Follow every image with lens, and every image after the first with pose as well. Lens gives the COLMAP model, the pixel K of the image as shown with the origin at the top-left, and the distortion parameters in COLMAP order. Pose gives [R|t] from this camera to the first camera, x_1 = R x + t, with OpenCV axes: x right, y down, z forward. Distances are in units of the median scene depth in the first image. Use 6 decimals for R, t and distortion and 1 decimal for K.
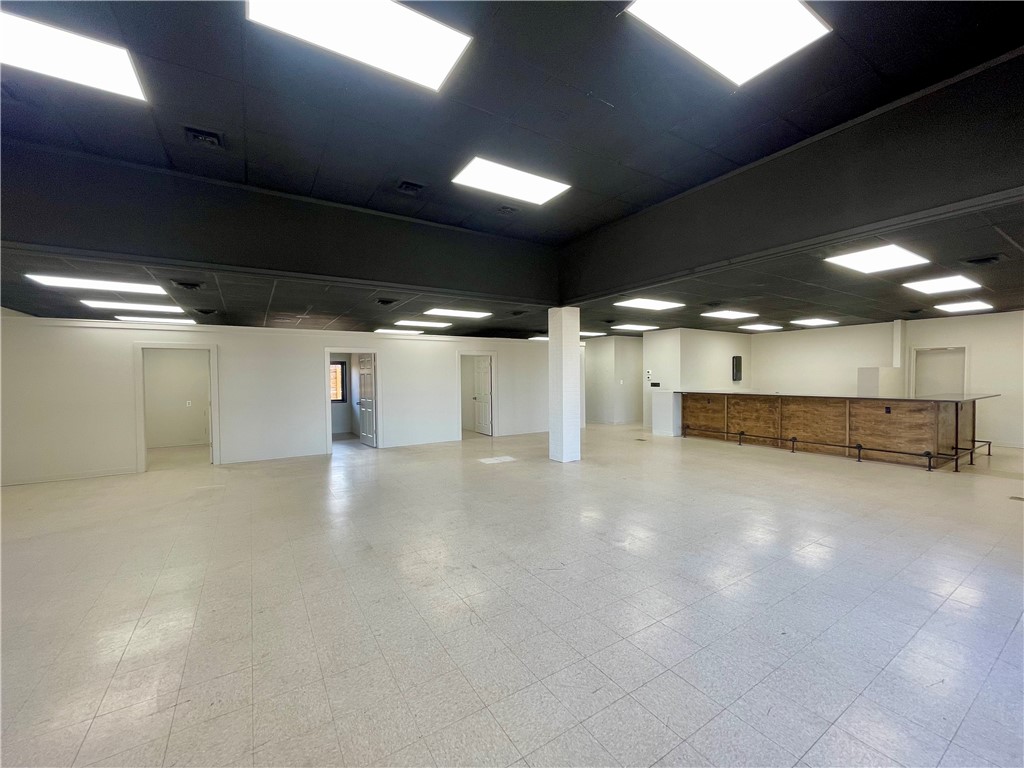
lens RADIAL K [[415.0, 0, 513.4], [0, 415.0, 389.1], [0, 0, 1]] dist [-0.001712, -0.000046]
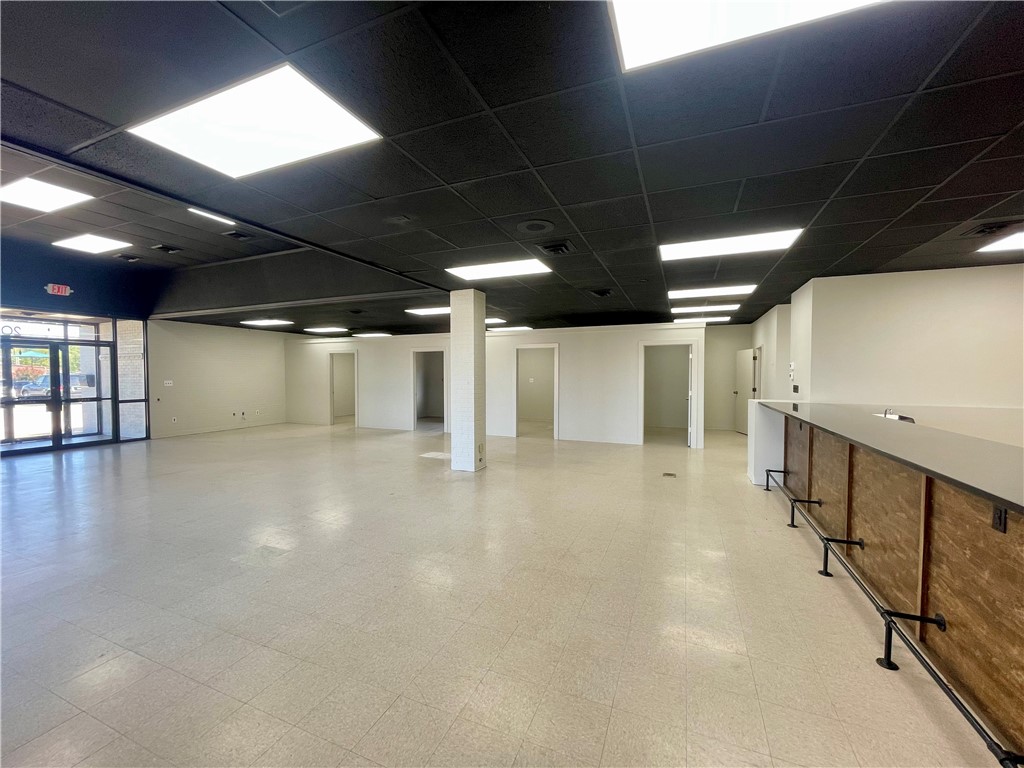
lens RADIAL K [[415.0, 0, 509.4], [0, 415.0, 391.1], [0, 0, 1]] dist [-0.001712, -0.000046]
pose [[0.562956, 0.045289, -0.825245, 0.733103], [-0.032111, 0.998942, 0.032916, -0.017856], [0.825863, 0.007969, 0.563815, 0.483451]]
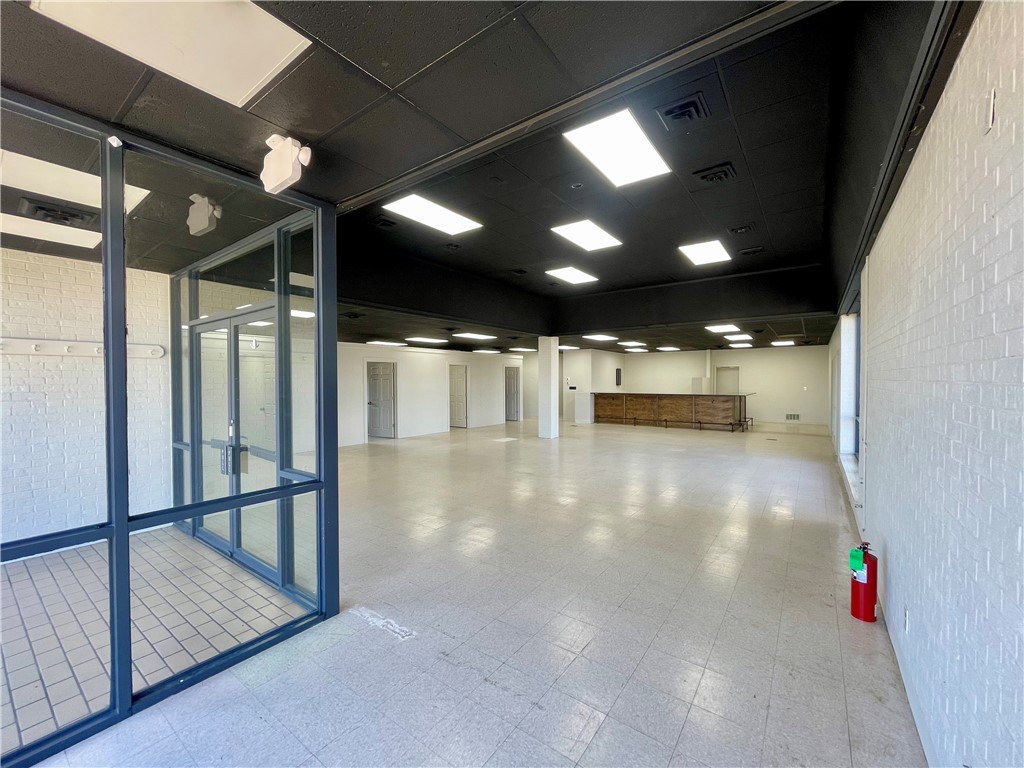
lens RADIAL K [[415.0, 0, 514.5], [0, 415.0, 382.4], [0, 0, 1]] dist [-0.001712, -0.000046]
pose [[0.929374, 0.004631, 0.369111, -0.454221], [0.006274, 0.999579, -0.028336, 0.011430], [-0.369087, 0.028651, 0.928953, -0.293858]]
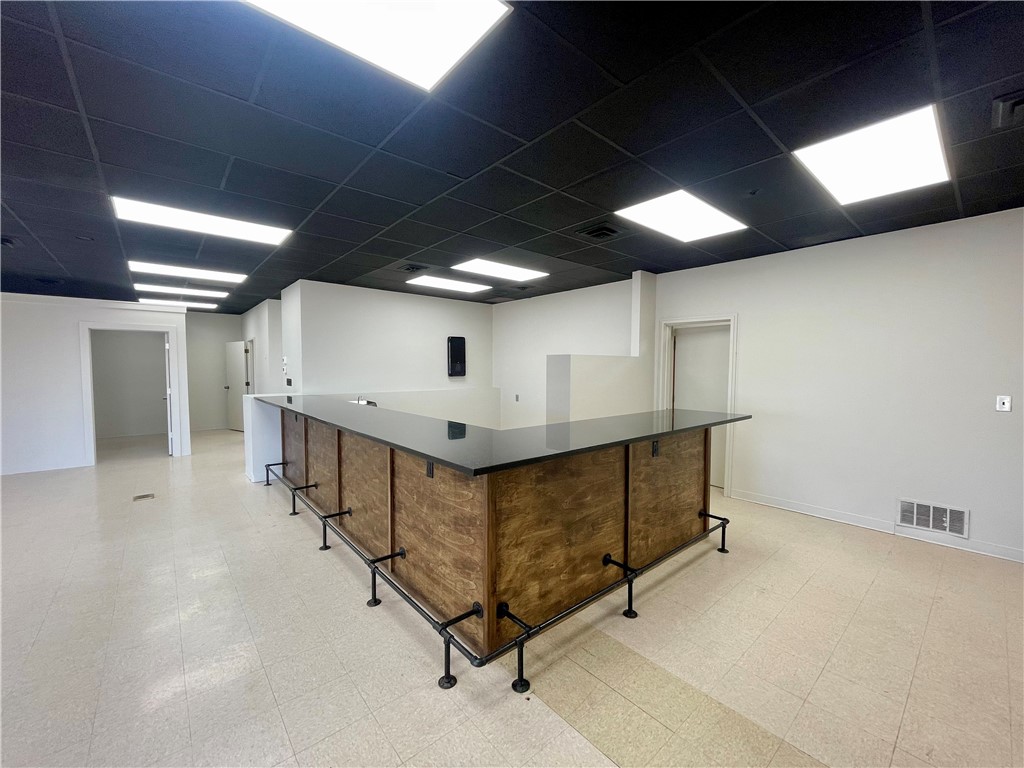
lens RADIAL K [[415.0, 0, 514.3], [0, 415.0, 385.9], [0, 0, 1]] dist [-0.001712, -0.000046]
pose [[0.990169, 0.007567, 0.139673, 0.722506], [-0.009645, 0.999853, 0.014205, -0.021104], [-0.139545, -0.015412, 0.990096, 0.492227]]
